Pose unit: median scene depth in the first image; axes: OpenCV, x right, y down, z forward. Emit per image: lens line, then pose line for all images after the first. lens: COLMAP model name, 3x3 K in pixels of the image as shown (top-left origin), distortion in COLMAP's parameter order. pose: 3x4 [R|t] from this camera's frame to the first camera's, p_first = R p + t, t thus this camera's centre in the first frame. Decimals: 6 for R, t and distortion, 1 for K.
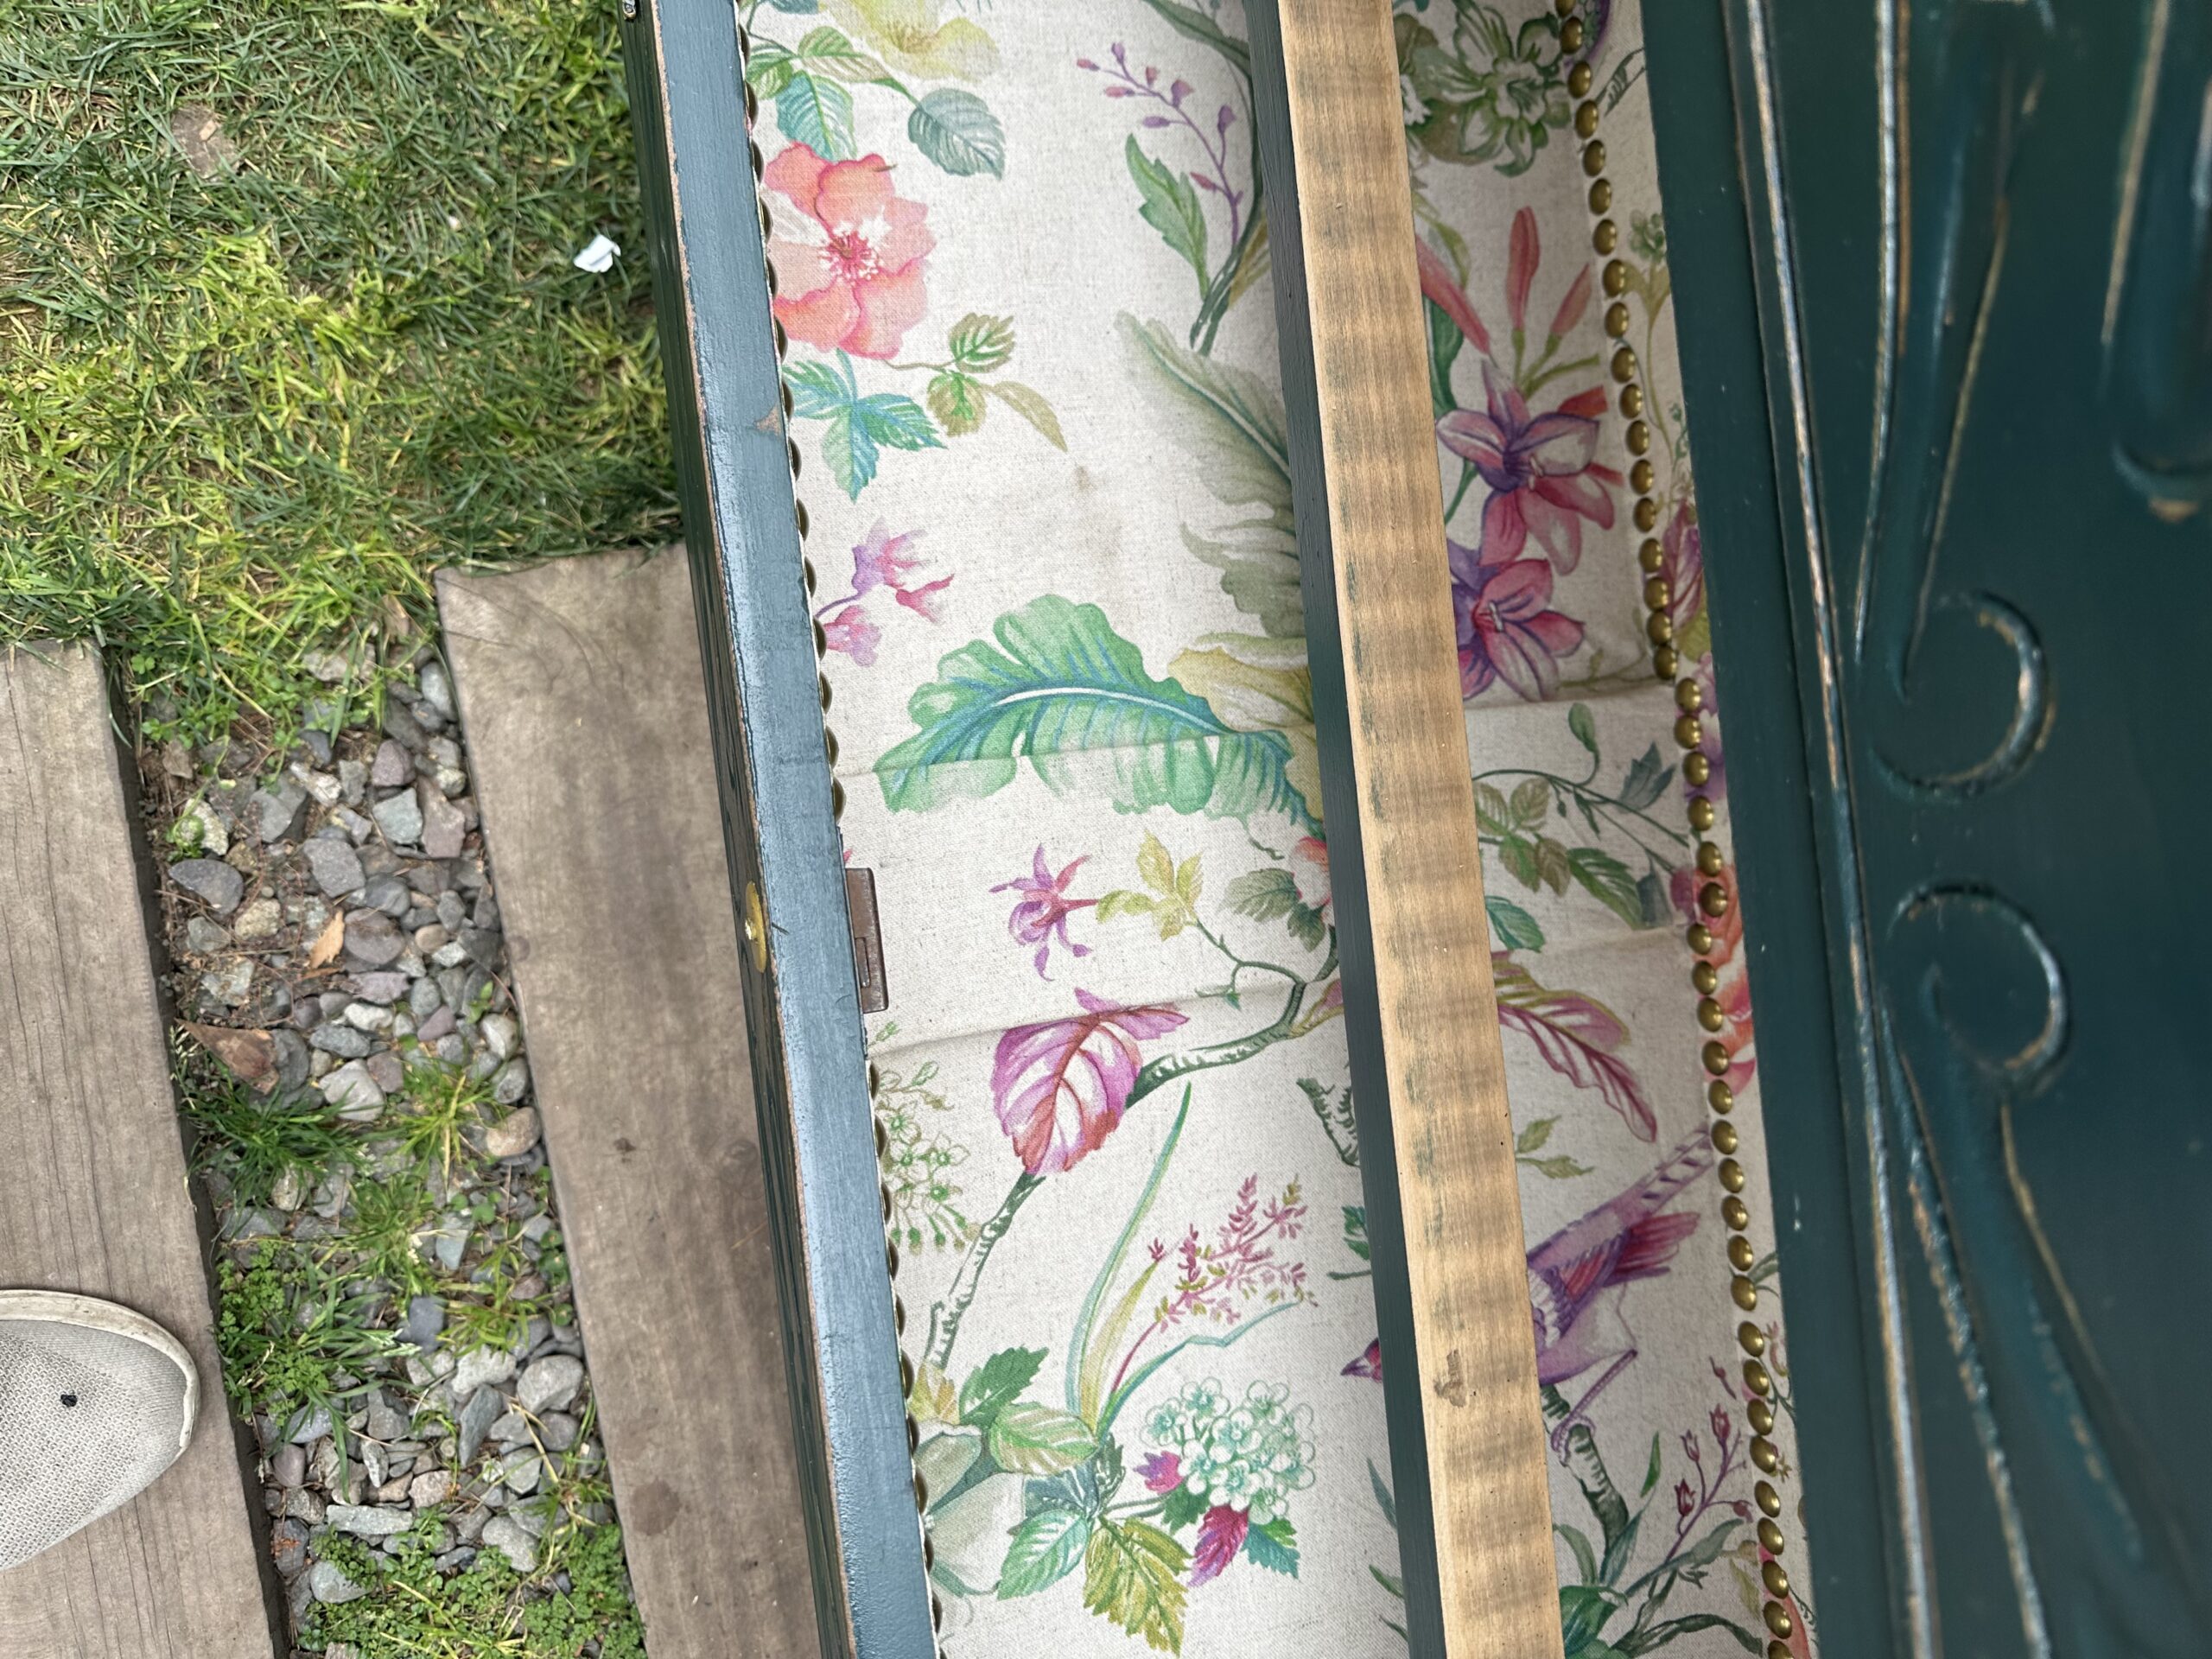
lens RADIAL K [[1582.2, 0, 1092.3], [0, 1582.2, 814.2], [0, 0, 1]] dist [0.041506, -0.054188]
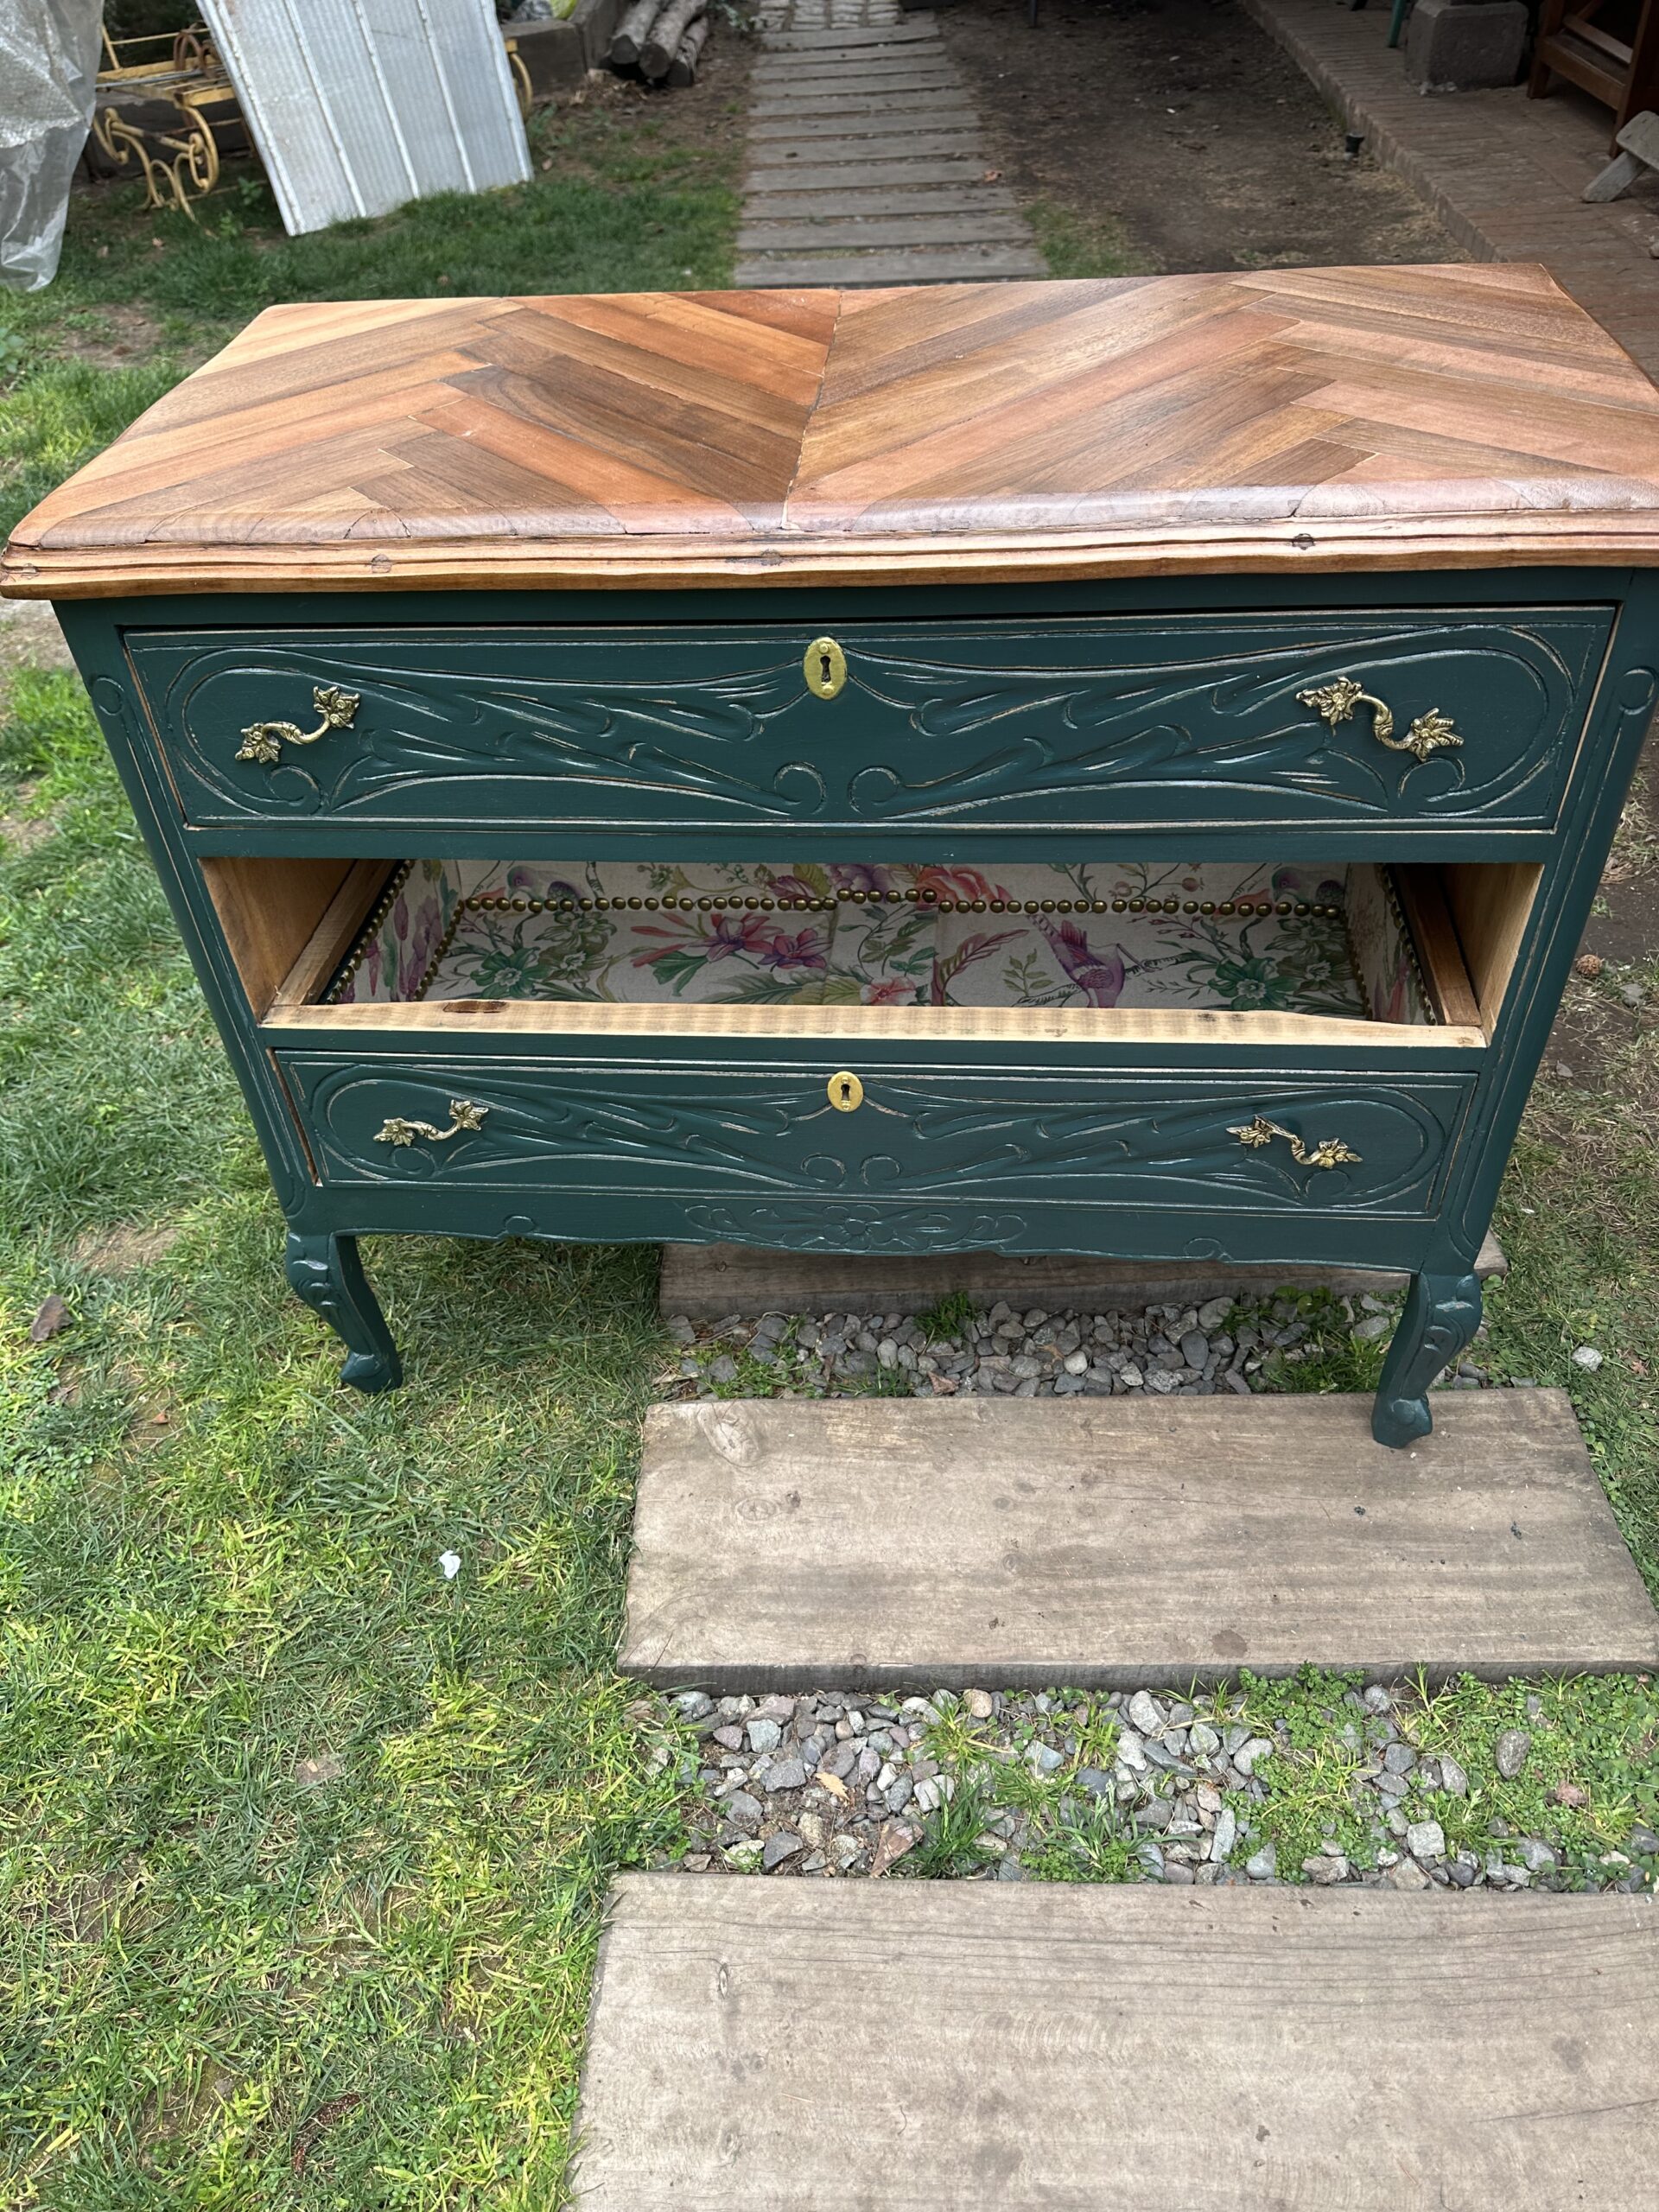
lens RADIAL K [[1582.2, 0, 828.0], [0, 1582.2, 1113.5], [0, 0, 1]] dist [0.041506, -0.054188]
pose [[0.172810, -0.861565, 0.477328, -0.648233], [0.983150, 0.121559, -0.136525, 0.203083], [0.059602, 0.492878, 0.868055, -0.638764]]
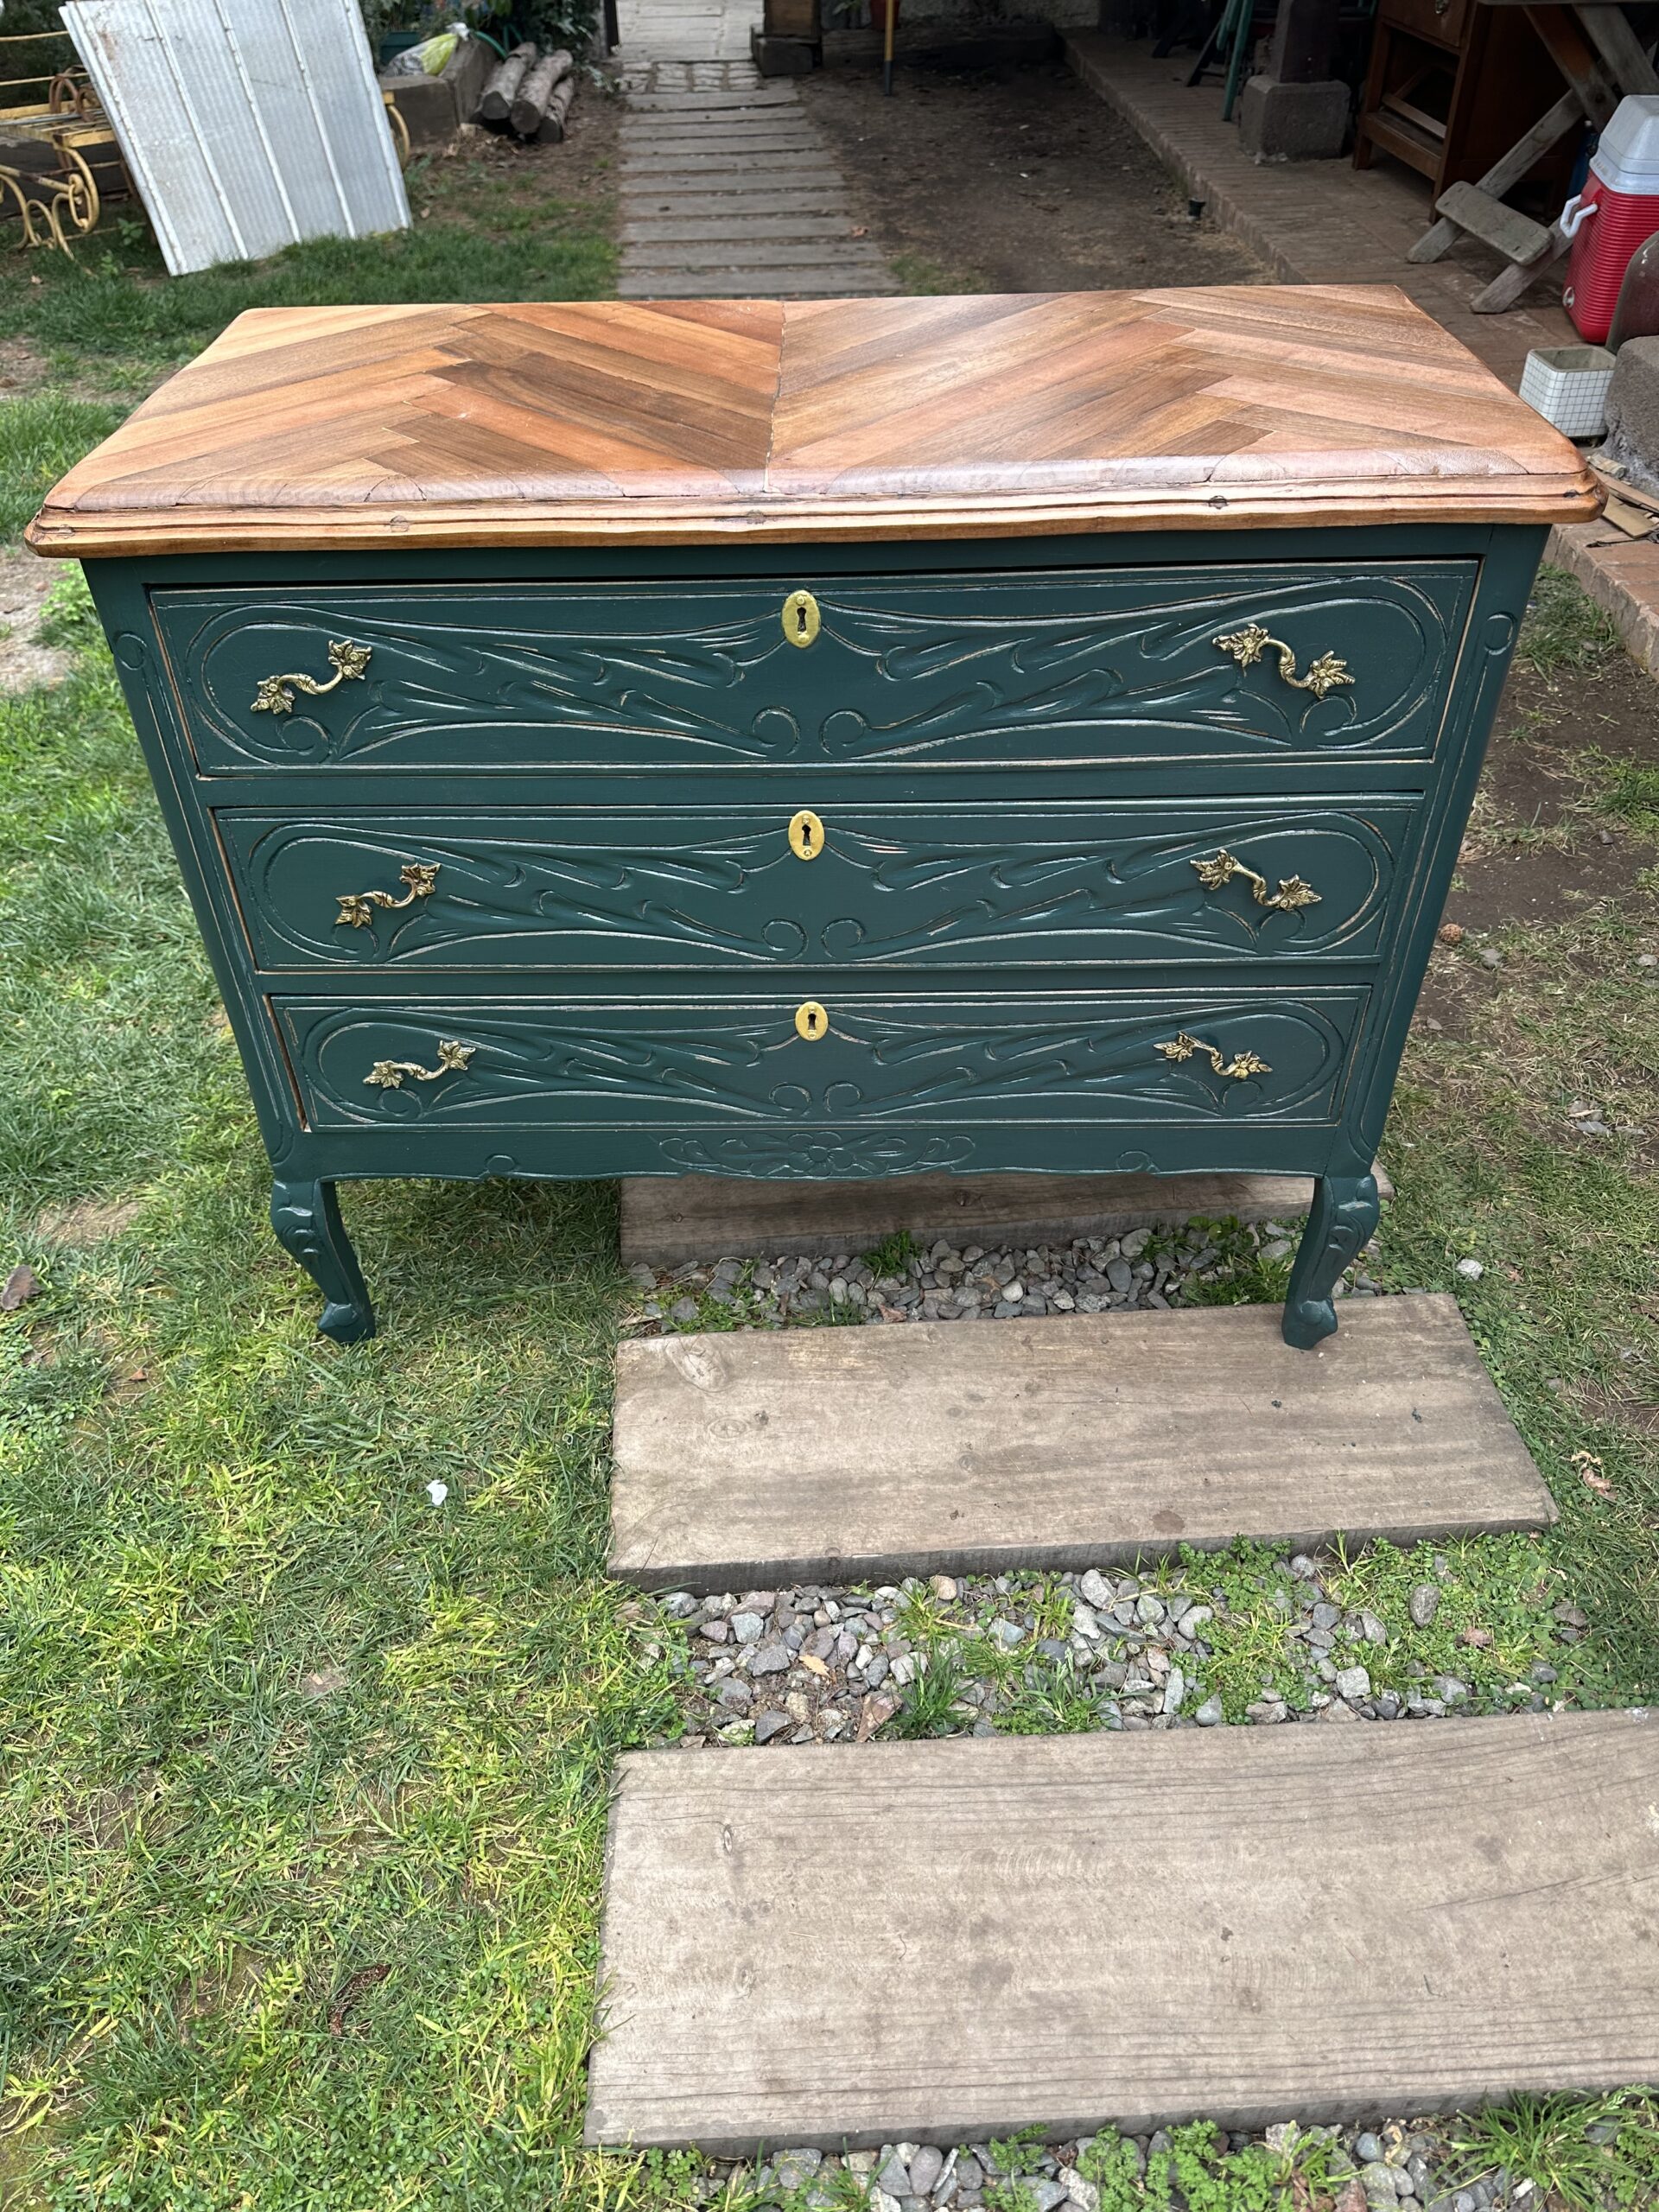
lens RADIAL K [[1582.2, 0, 833.9], [0, 1582.2, 1106.6], [0, 0, 1]] dist [0.041506, -0.054188]
pose [[0.107836, -0.848679, 0.517799, -0.829299], [0.994164, 0.090483, -0.058741, 0.140874], [0.003000, 0.521111, 0.853484, -0.696665]]
